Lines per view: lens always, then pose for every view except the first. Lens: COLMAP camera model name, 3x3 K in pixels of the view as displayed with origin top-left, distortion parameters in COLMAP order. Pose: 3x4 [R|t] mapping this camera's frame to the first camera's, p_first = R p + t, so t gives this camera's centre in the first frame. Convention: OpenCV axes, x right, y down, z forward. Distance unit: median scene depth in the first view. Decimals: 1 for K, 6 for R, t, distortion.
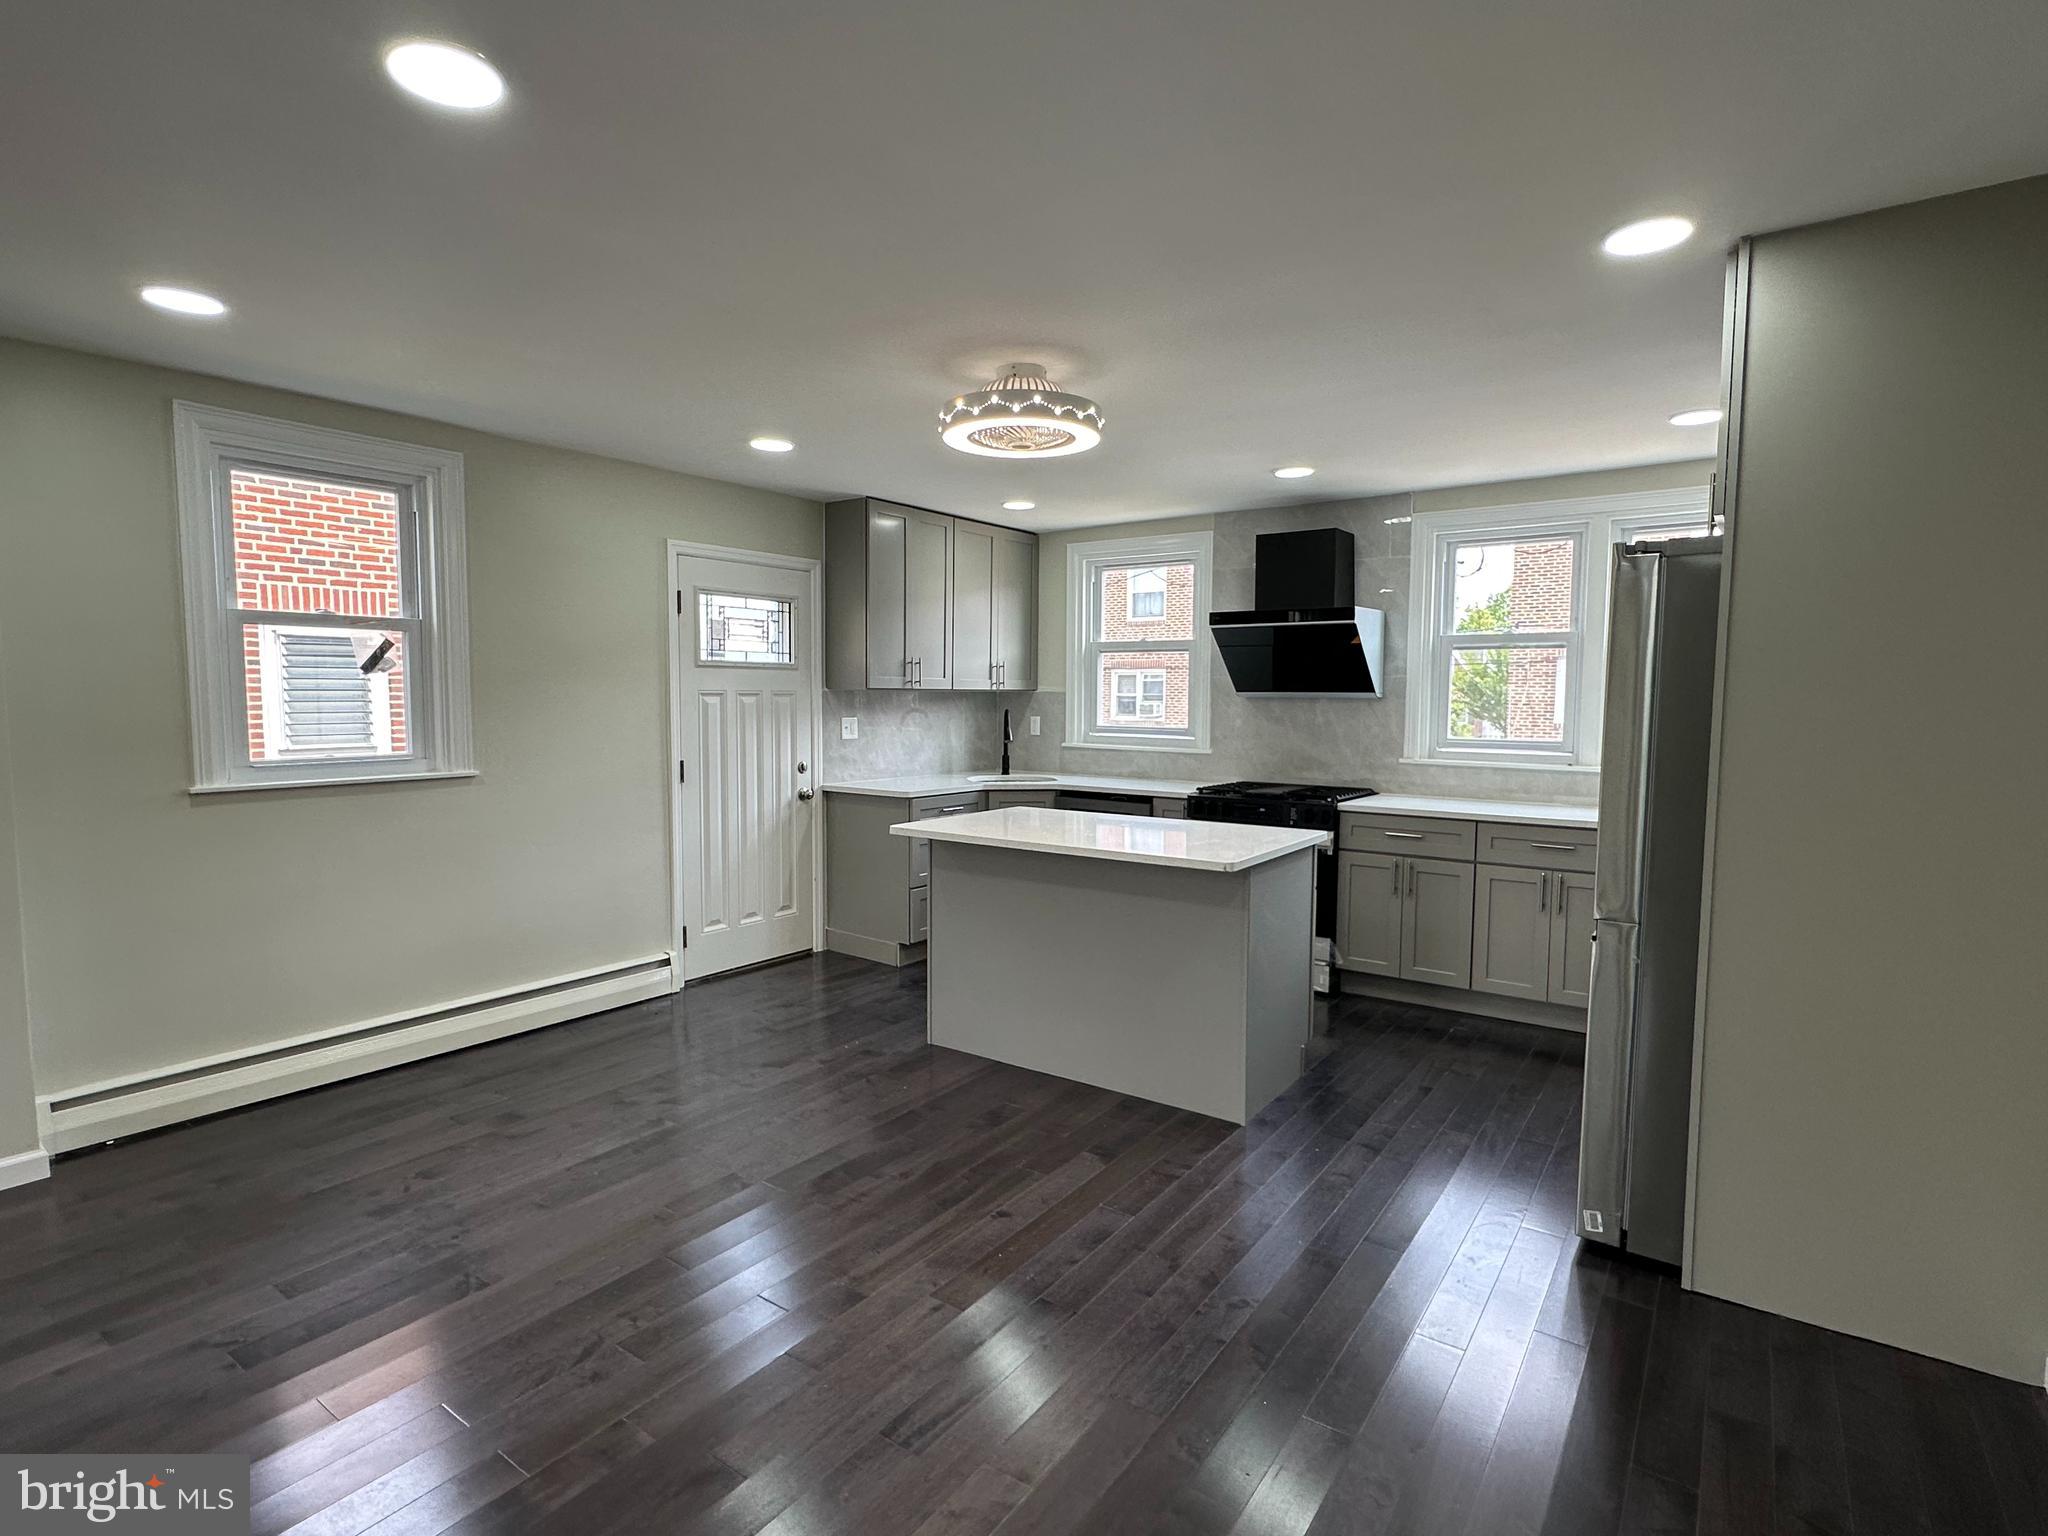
lens RADIAL K [[1032.1, 0, 1024.0], [0, 1032.1, 768.0], [0, 0, 1]] dist [-0.000607, -0.000940]
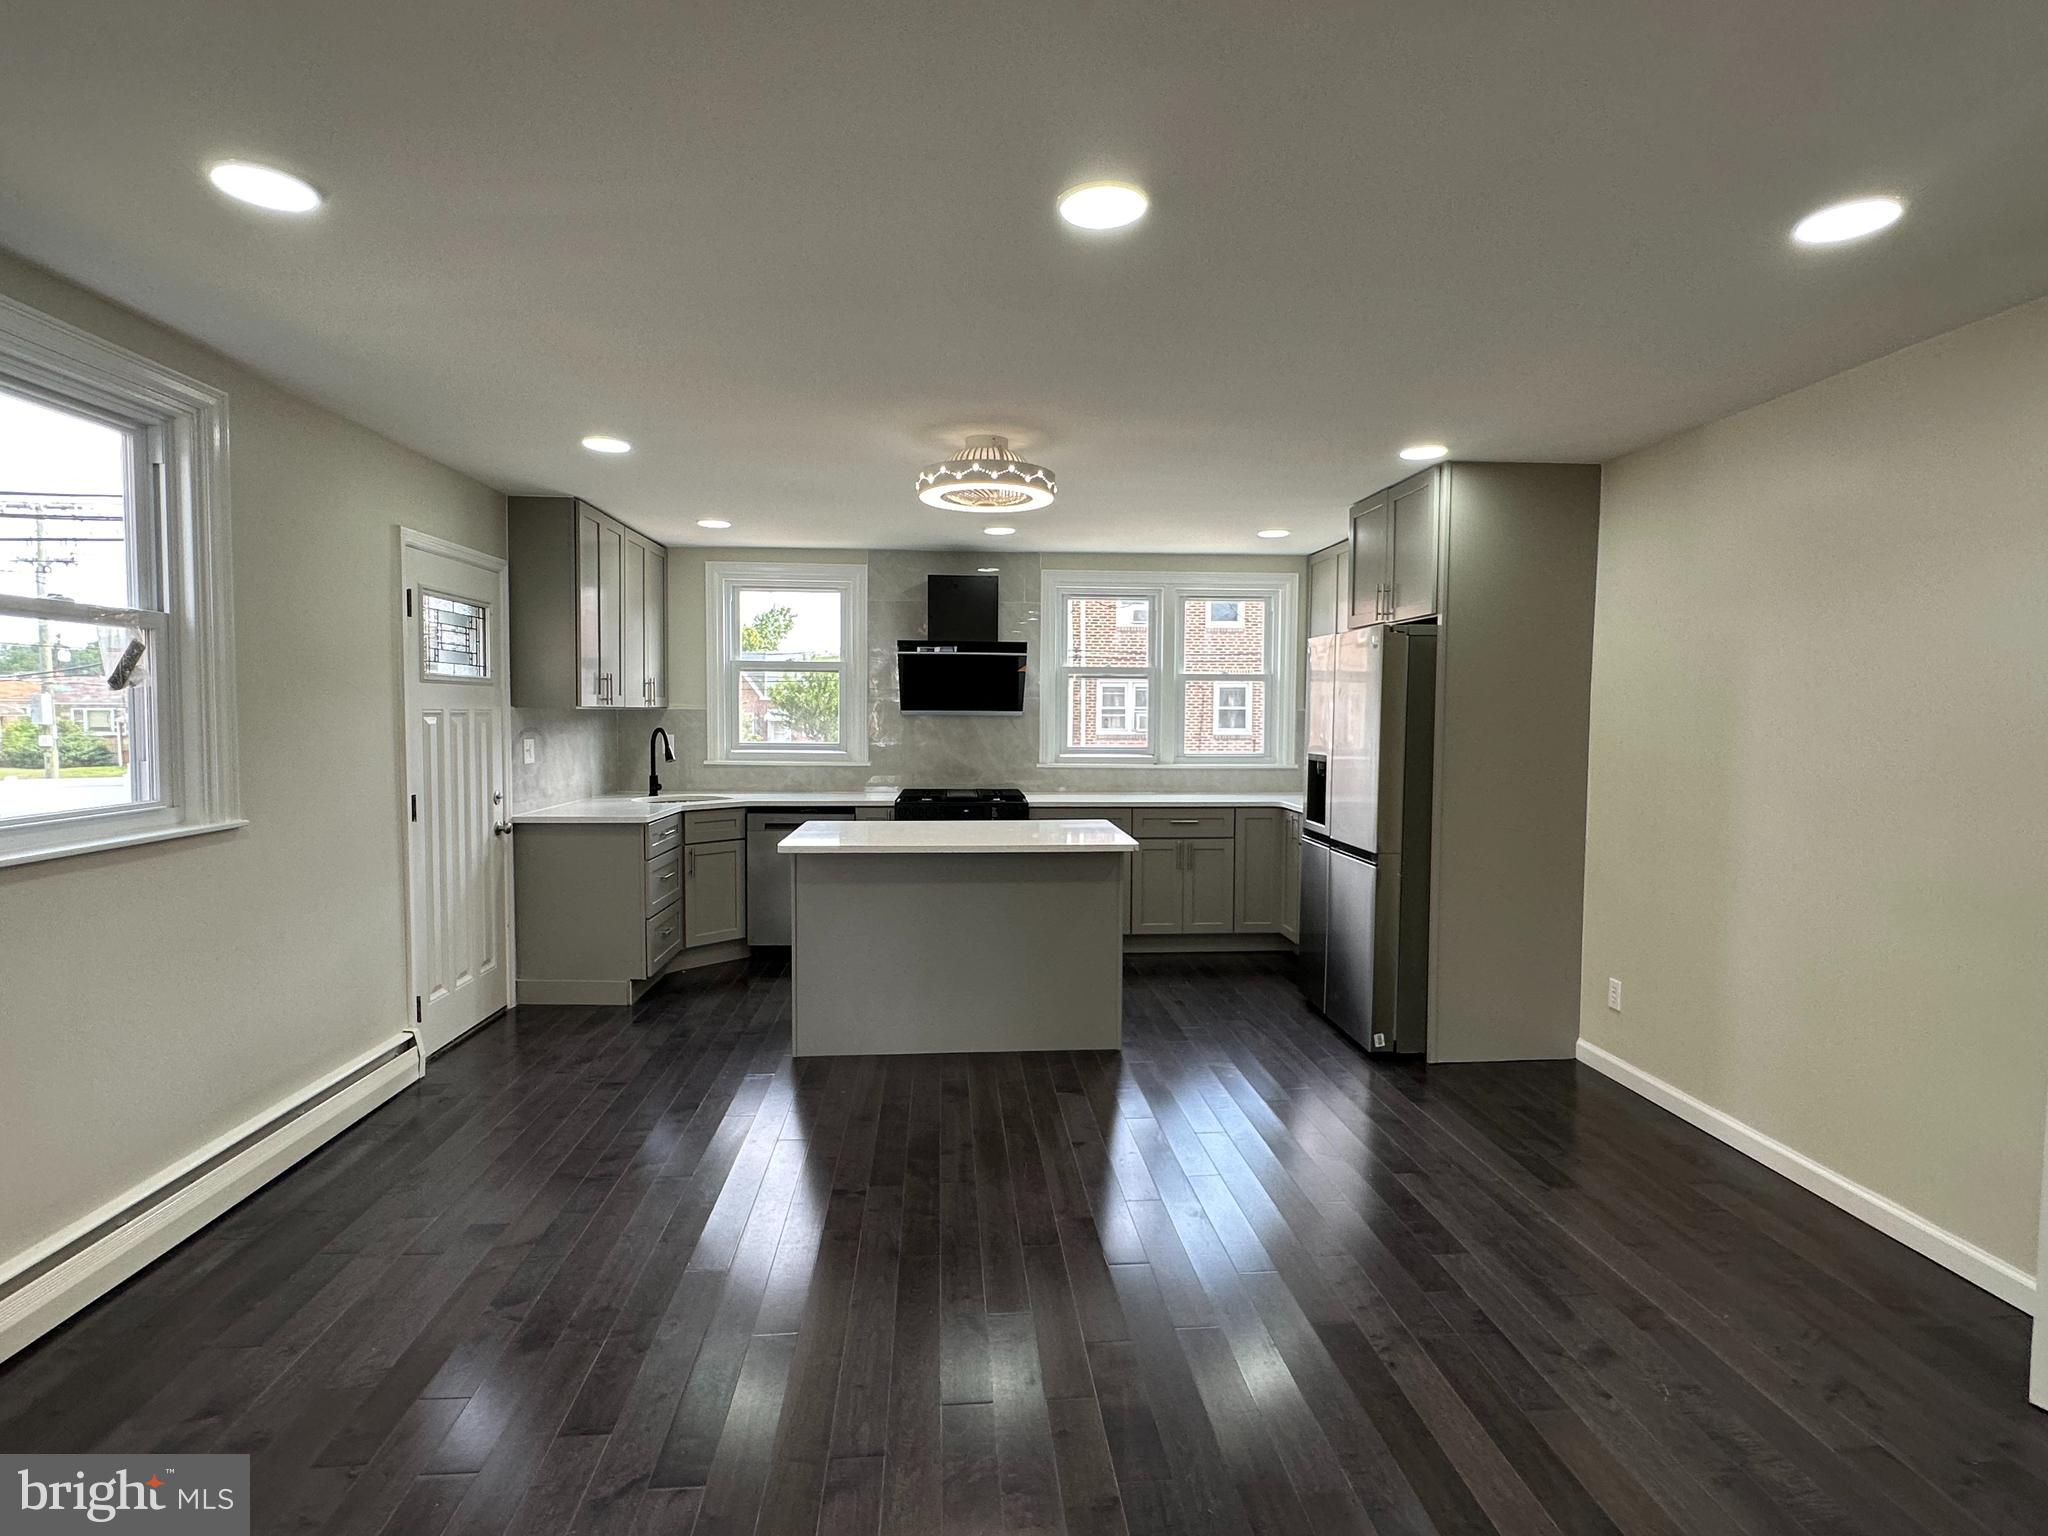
lens RADIAL K [[1032.1, 0, 1024.0], [0, 1032.1, 768.0], [0, 0, 1]] dist [-0.000607, -0.000940]
pose [[0.766510, -0.036638, 0.641187, -0.442127], [0.044438, 0.999004, 0.003959, -0.009555], [-0.640694, 0.025458, 0.767374, 0.051427]]
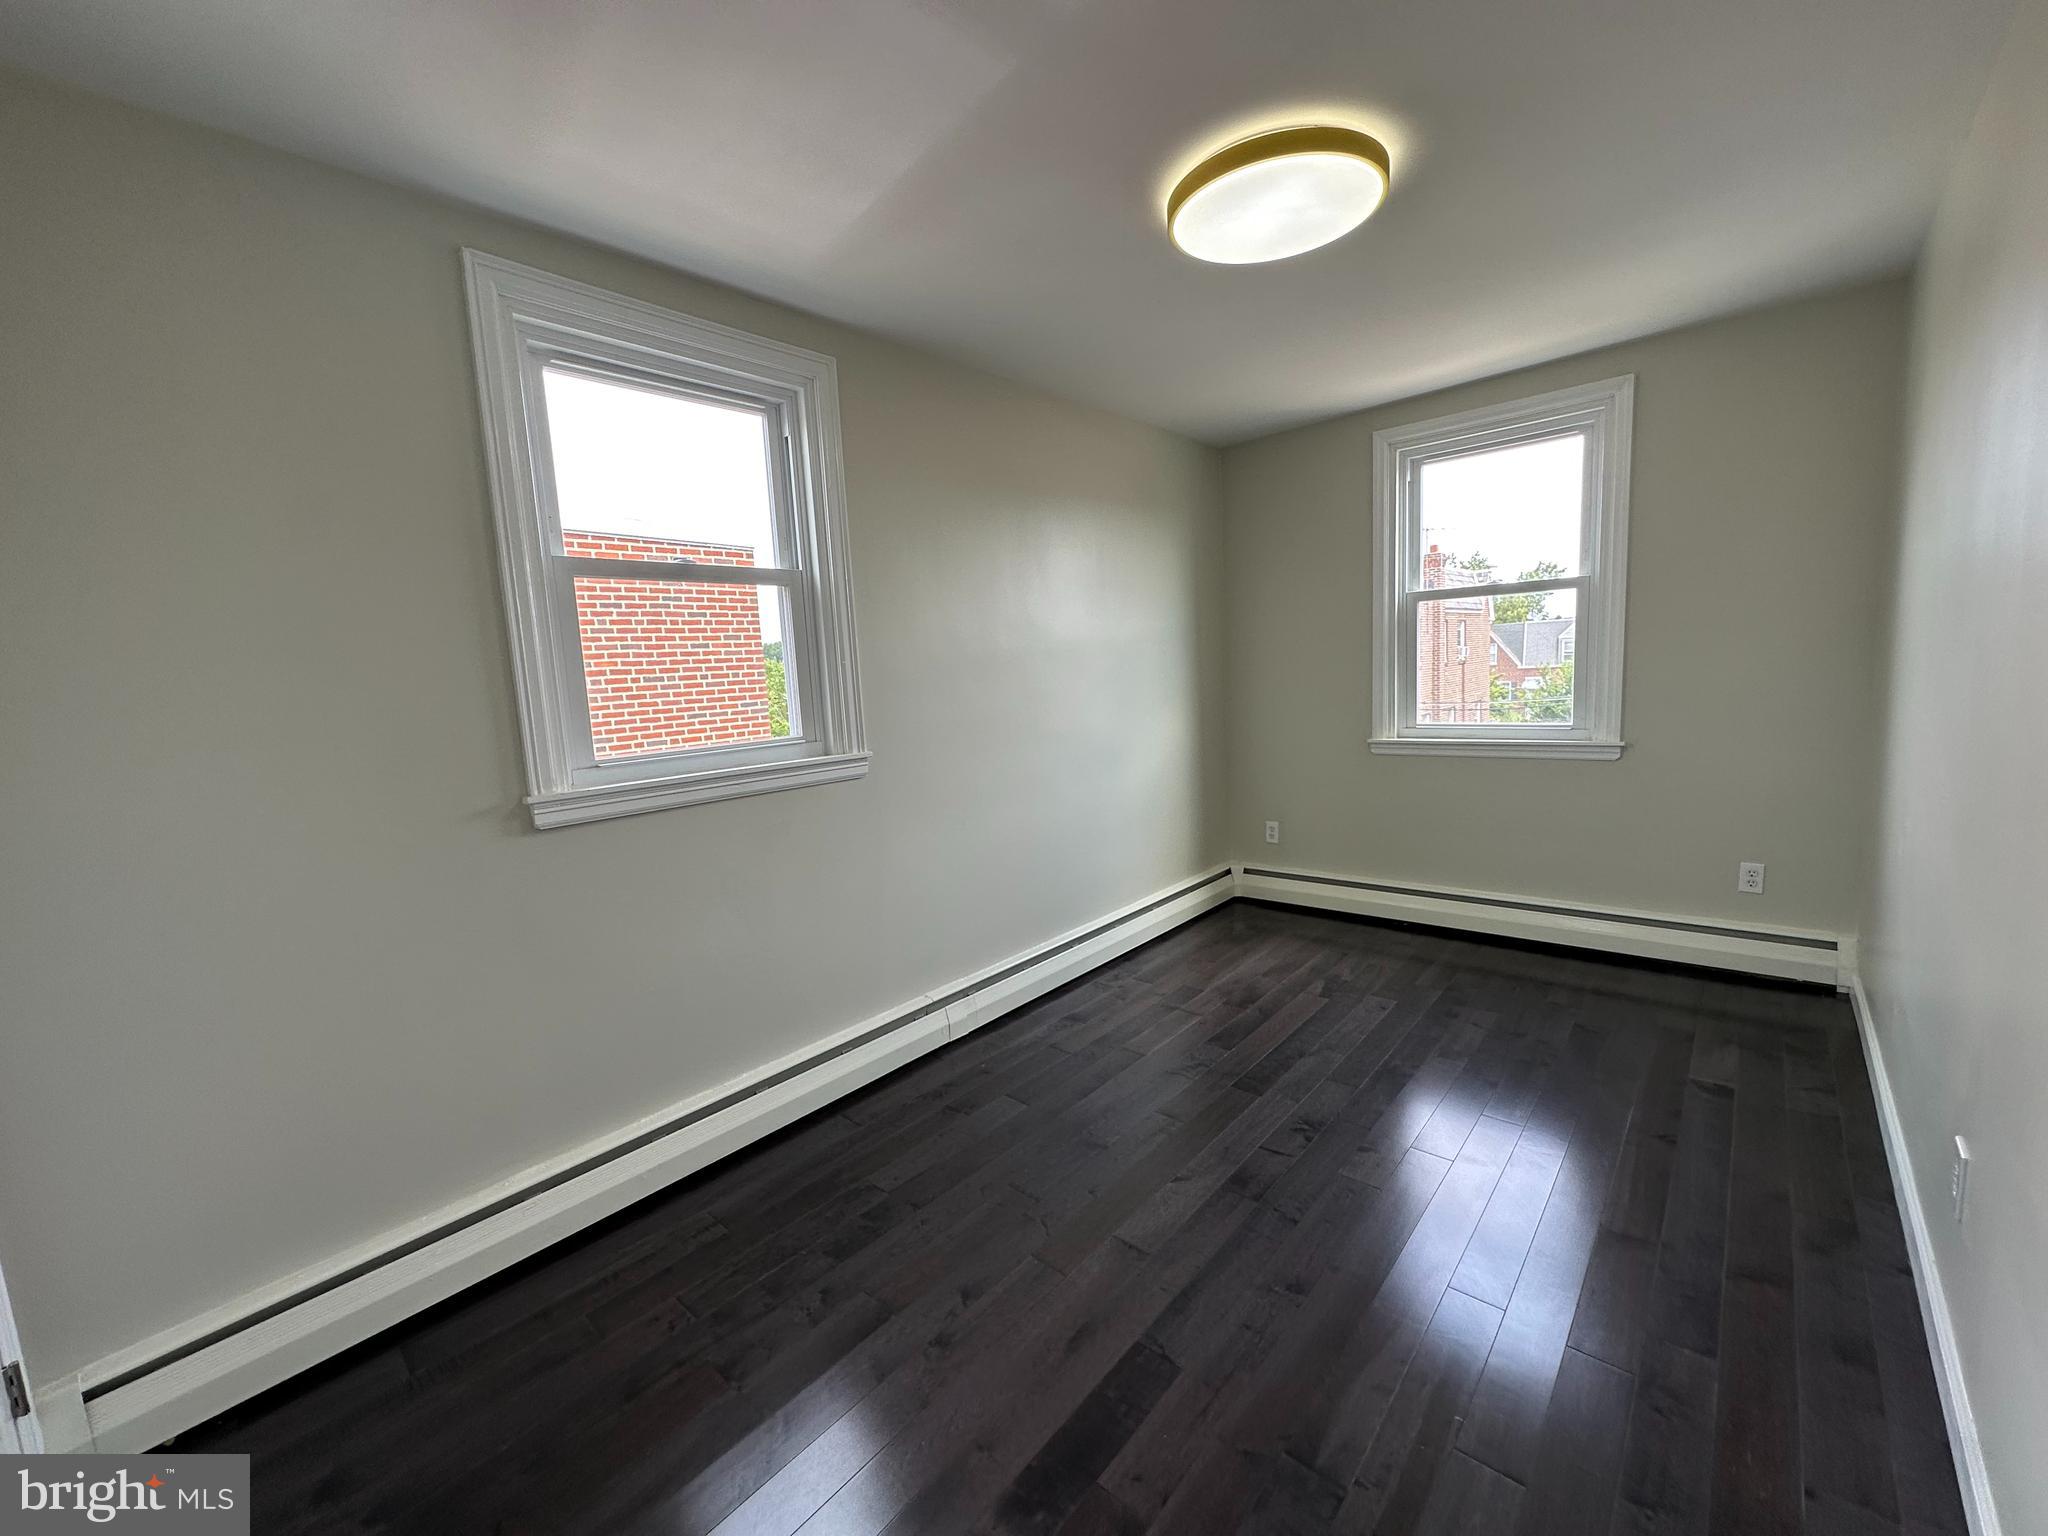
lens RADIAL K [[814.7, 0, 1018.3], [0, 814.7, 761.7], [0, 0, 1]] dist [-0.001742, 0.000338]
pose [[0.993700, -0.054354, -0.098010, -0.268410], [0.060578, 0.996256, 0.061684, -0.017185], [0.094290, -0.067232, 0.993272, 0.271490]]
